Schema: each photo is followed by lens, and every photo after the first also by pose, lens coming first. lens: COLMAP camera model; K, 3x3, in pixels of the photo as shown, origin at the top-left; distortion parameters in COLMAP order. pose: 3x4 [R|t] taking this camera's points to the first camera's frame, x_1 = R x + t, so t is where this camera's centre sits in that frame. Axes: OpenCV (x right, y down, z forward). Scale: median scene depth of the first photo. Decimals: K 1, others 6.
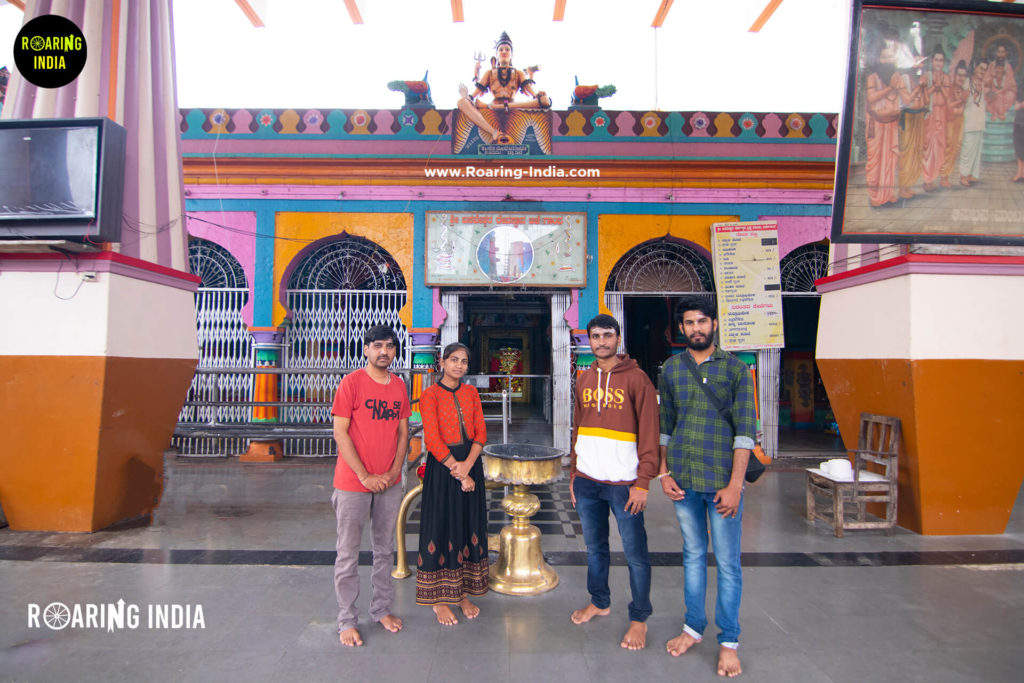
lens RADIAL K [[512.7, 0, 505.8], [0, 512.7, 339.8], [0, 0, 1]] dist [-0.000906, -0.011157]
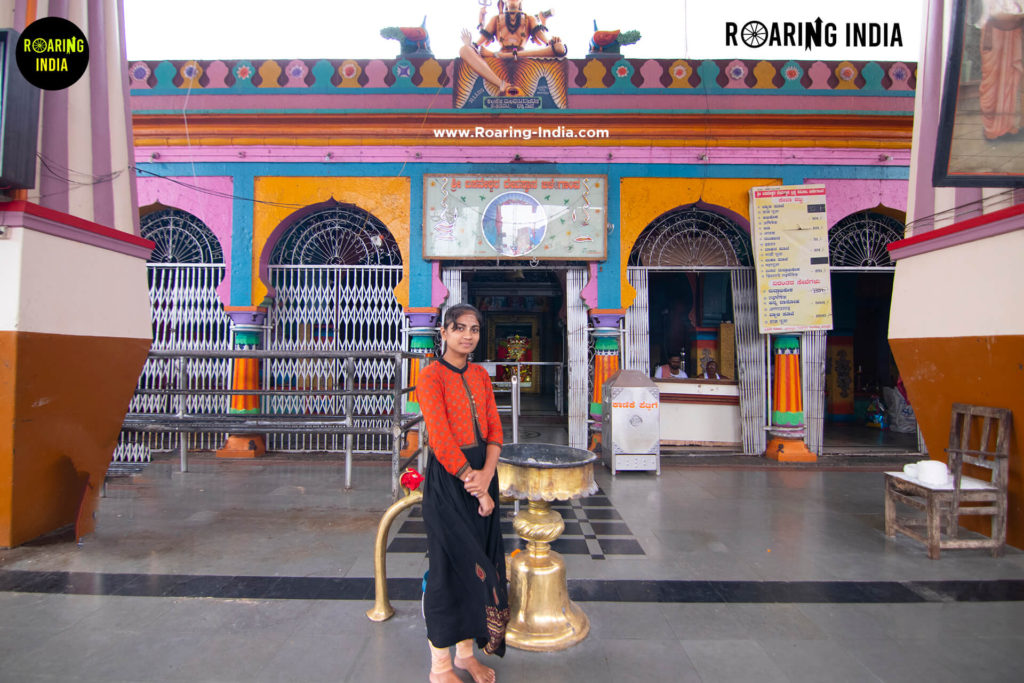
lens RADIAL K [[512.7, 0, 505.8], [0, 512.7, 339.8], [0, 0, 1]] dist [-0.000906, -0.011157]
pose [[0.999914, -0.000127, -0.013091, -0.004011], [0.000351, 0.999853, 0.017119, 0.017682], [0.013087, -0.017122, 0.999768, 0.117760]]
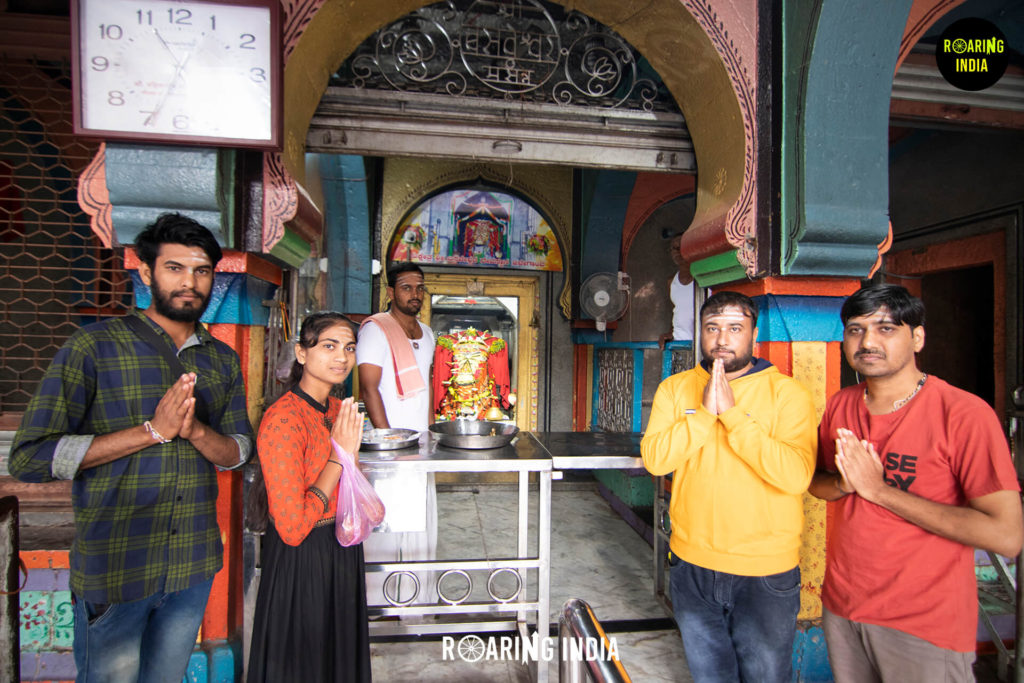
lens RADIAL K [[512.7, 0, 505.8], [0, 512.7, 339.8], [0, 0, 1]] dist [-0.000906, -0.011157]
pose [[0.993753, 0.015911, 0.110461, -0.035845], [-0.019127, 0.999421, 0.028123, 0.031003], [-0.109949, -0.030060, 0.993483, 1.138117]]
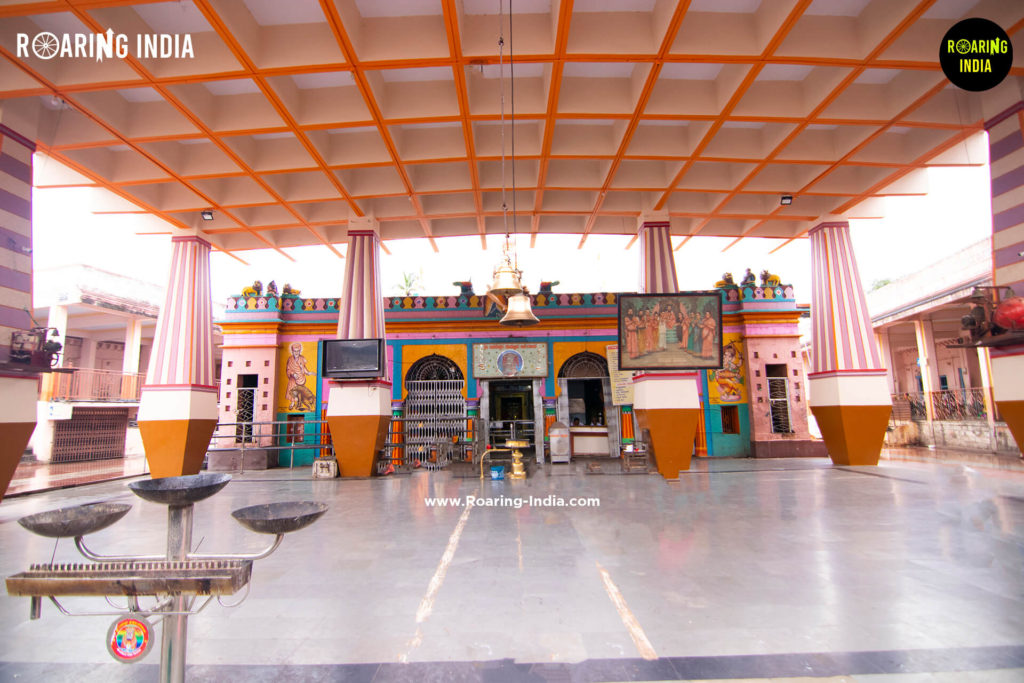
lens RADIAL K [[512.7, 0, 505.8], [0, 512.7, 339.8], [0, 0, 1]] dist [-0.000906, -0.011157]
pose [[0.999591, -0.027555, -0.007681, 0.000617], [0.026675, 0.994866, -0.097621, -0.052484], [0.010332, 0.097376, 0.995194, -1.142304]]
